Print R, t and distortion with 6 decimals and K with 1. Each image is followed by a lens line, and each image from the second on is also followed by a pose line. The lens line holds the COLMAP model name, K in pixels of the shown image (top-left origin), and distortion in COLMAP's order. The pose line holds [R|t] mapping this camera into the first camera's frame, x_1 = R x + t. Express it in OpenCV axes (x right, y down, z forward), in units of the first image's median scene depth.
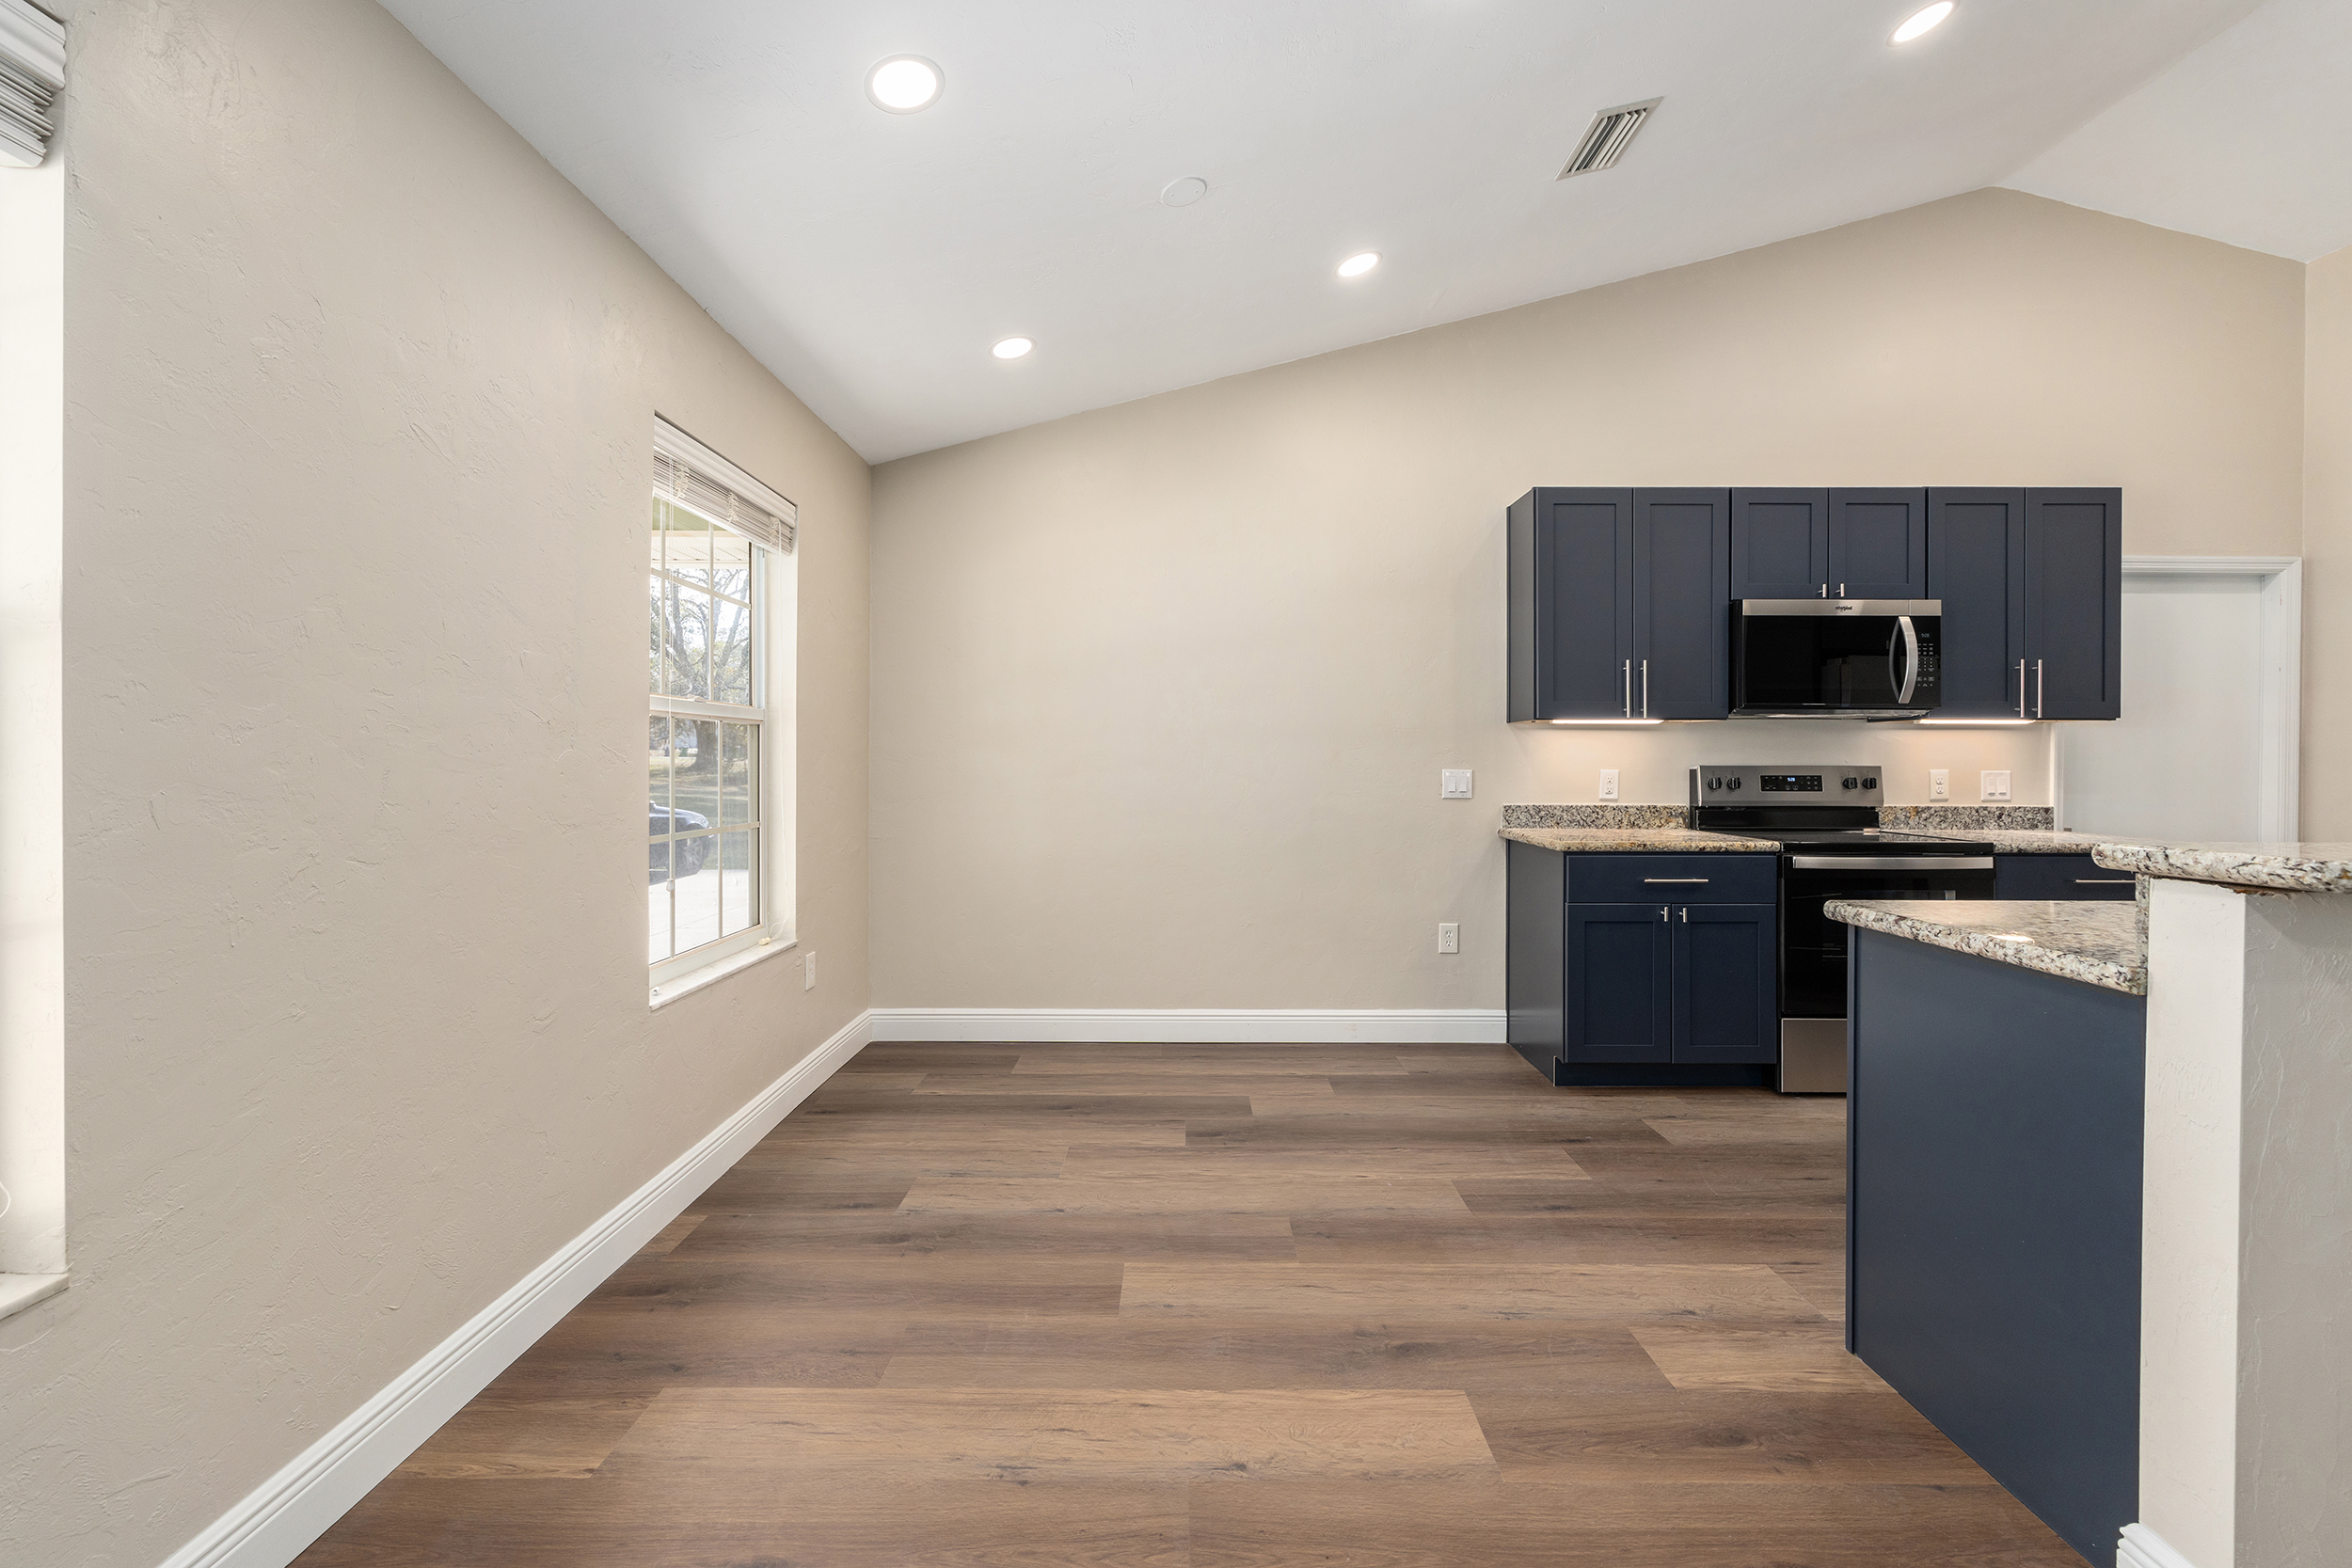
lens RADIAL K [[940.0, 0, 1178.9], [0, 940.0, 765.9], [0, 0, 1]] dist [-0.001929, 0.000512]
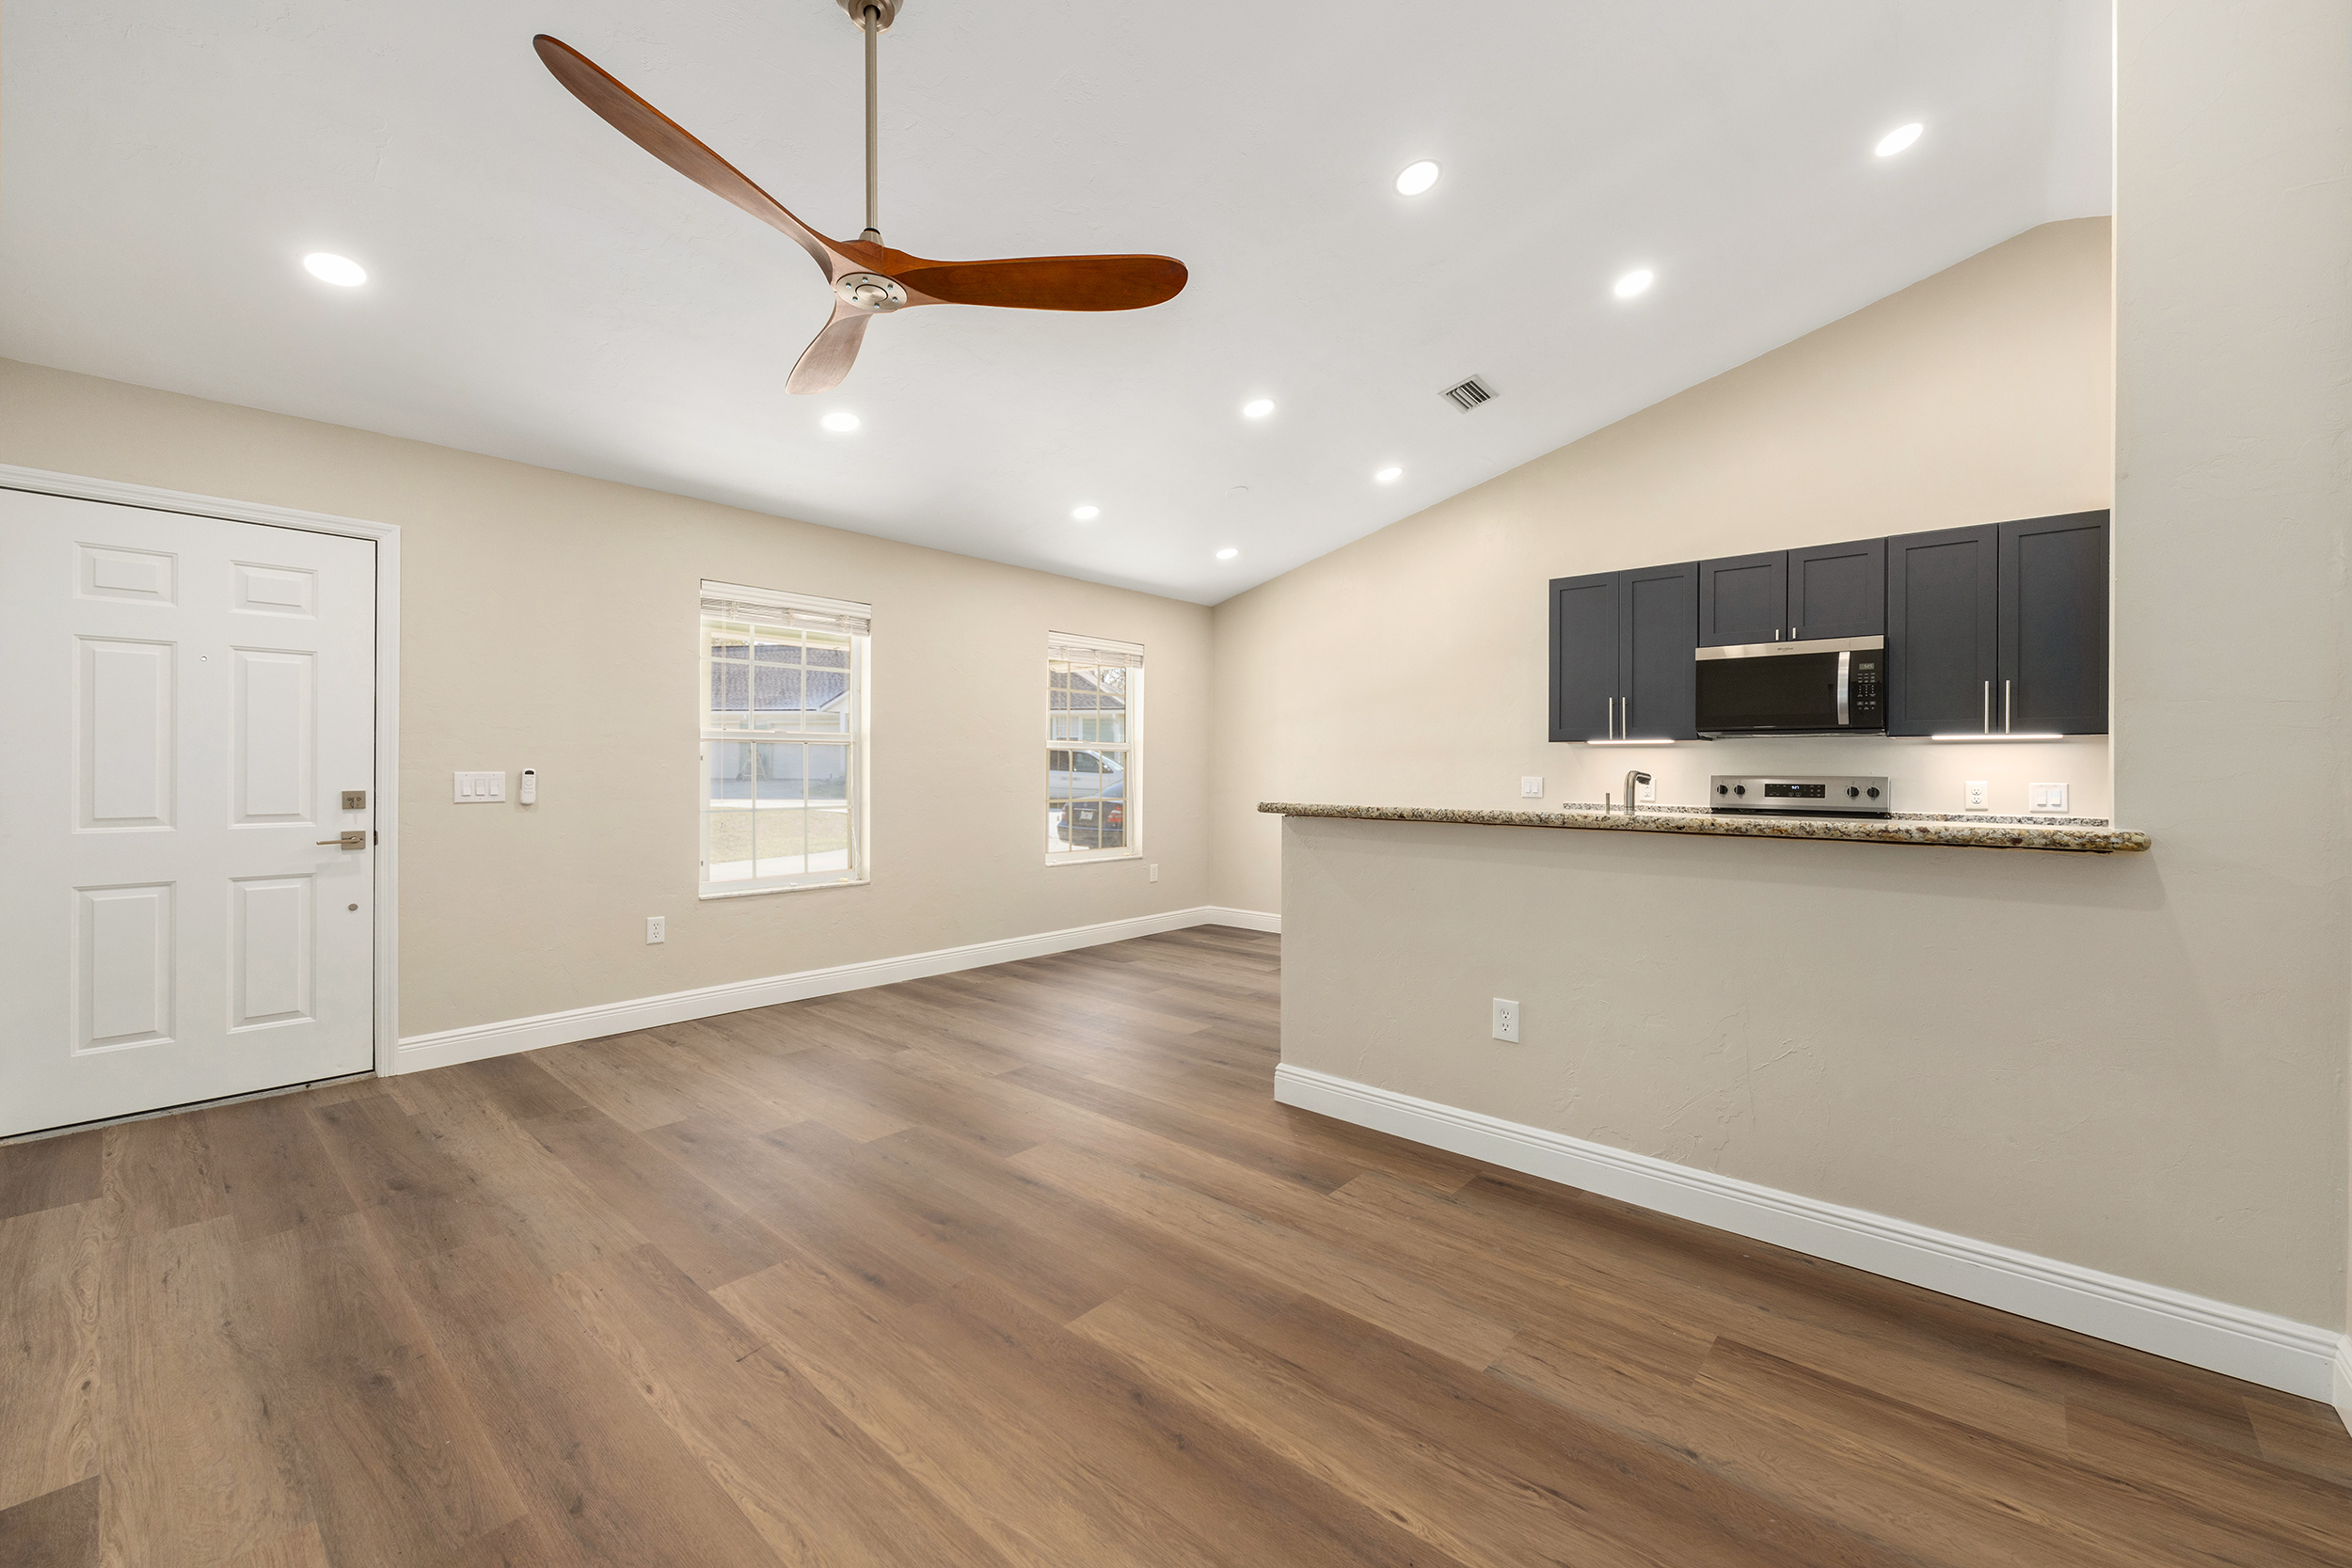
lens RADIAL K [[940.0, 0, 1182.6], [0, 940.0, 760.8], [0, 0, 1]] dist [-0.001929, 0.000512]
pose [[0.756111, -0.001305, -0.654442, 1.020734], [-0.008837, 0.999886, -0.012204, 0.002243], [0.654384, 0.015011, 0.756013, -0.507654]]
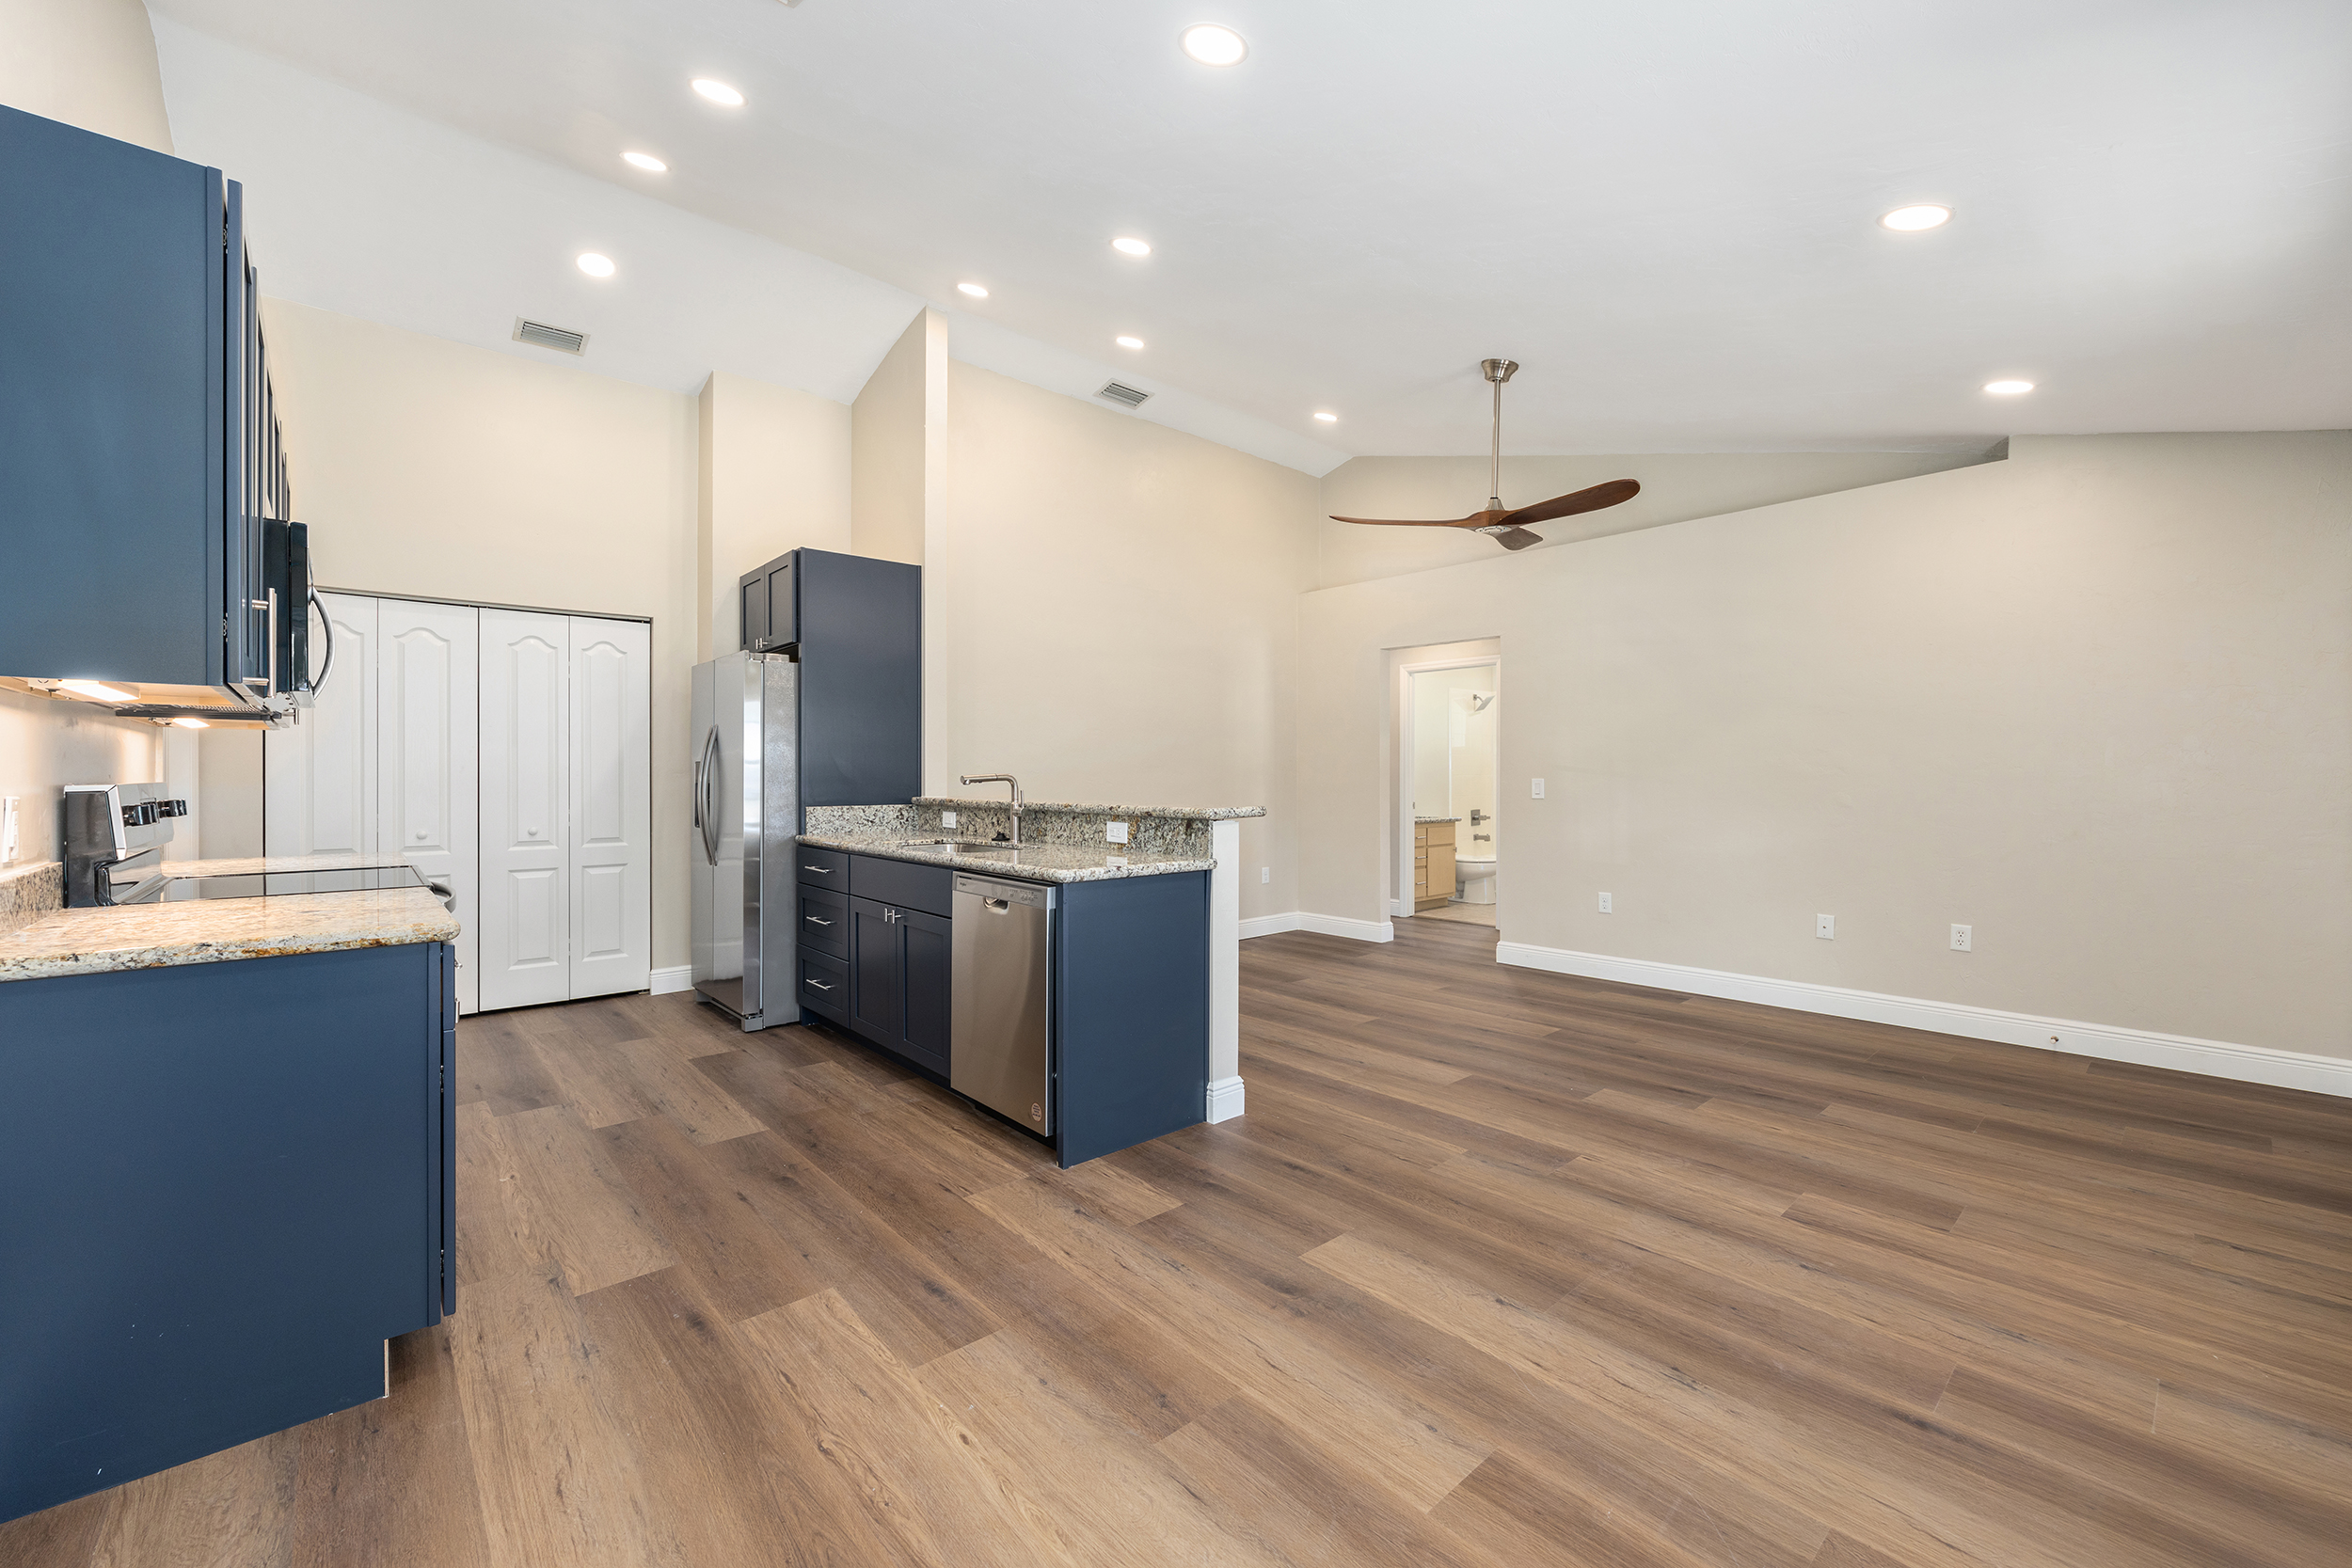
lens RADIAL K [[940.0, 0, 1183.1], [0, 940.0, 777.8], [0, 0, 1]] dist [-0.001929, 0.000512]
pose [[-0.672433, -0.001108, 0.740157, -0.306104], [0.005254, 0.999967, 0.006271, -0.004962], [-0.740140, 0.008106, -0.672404, 1.099094]]
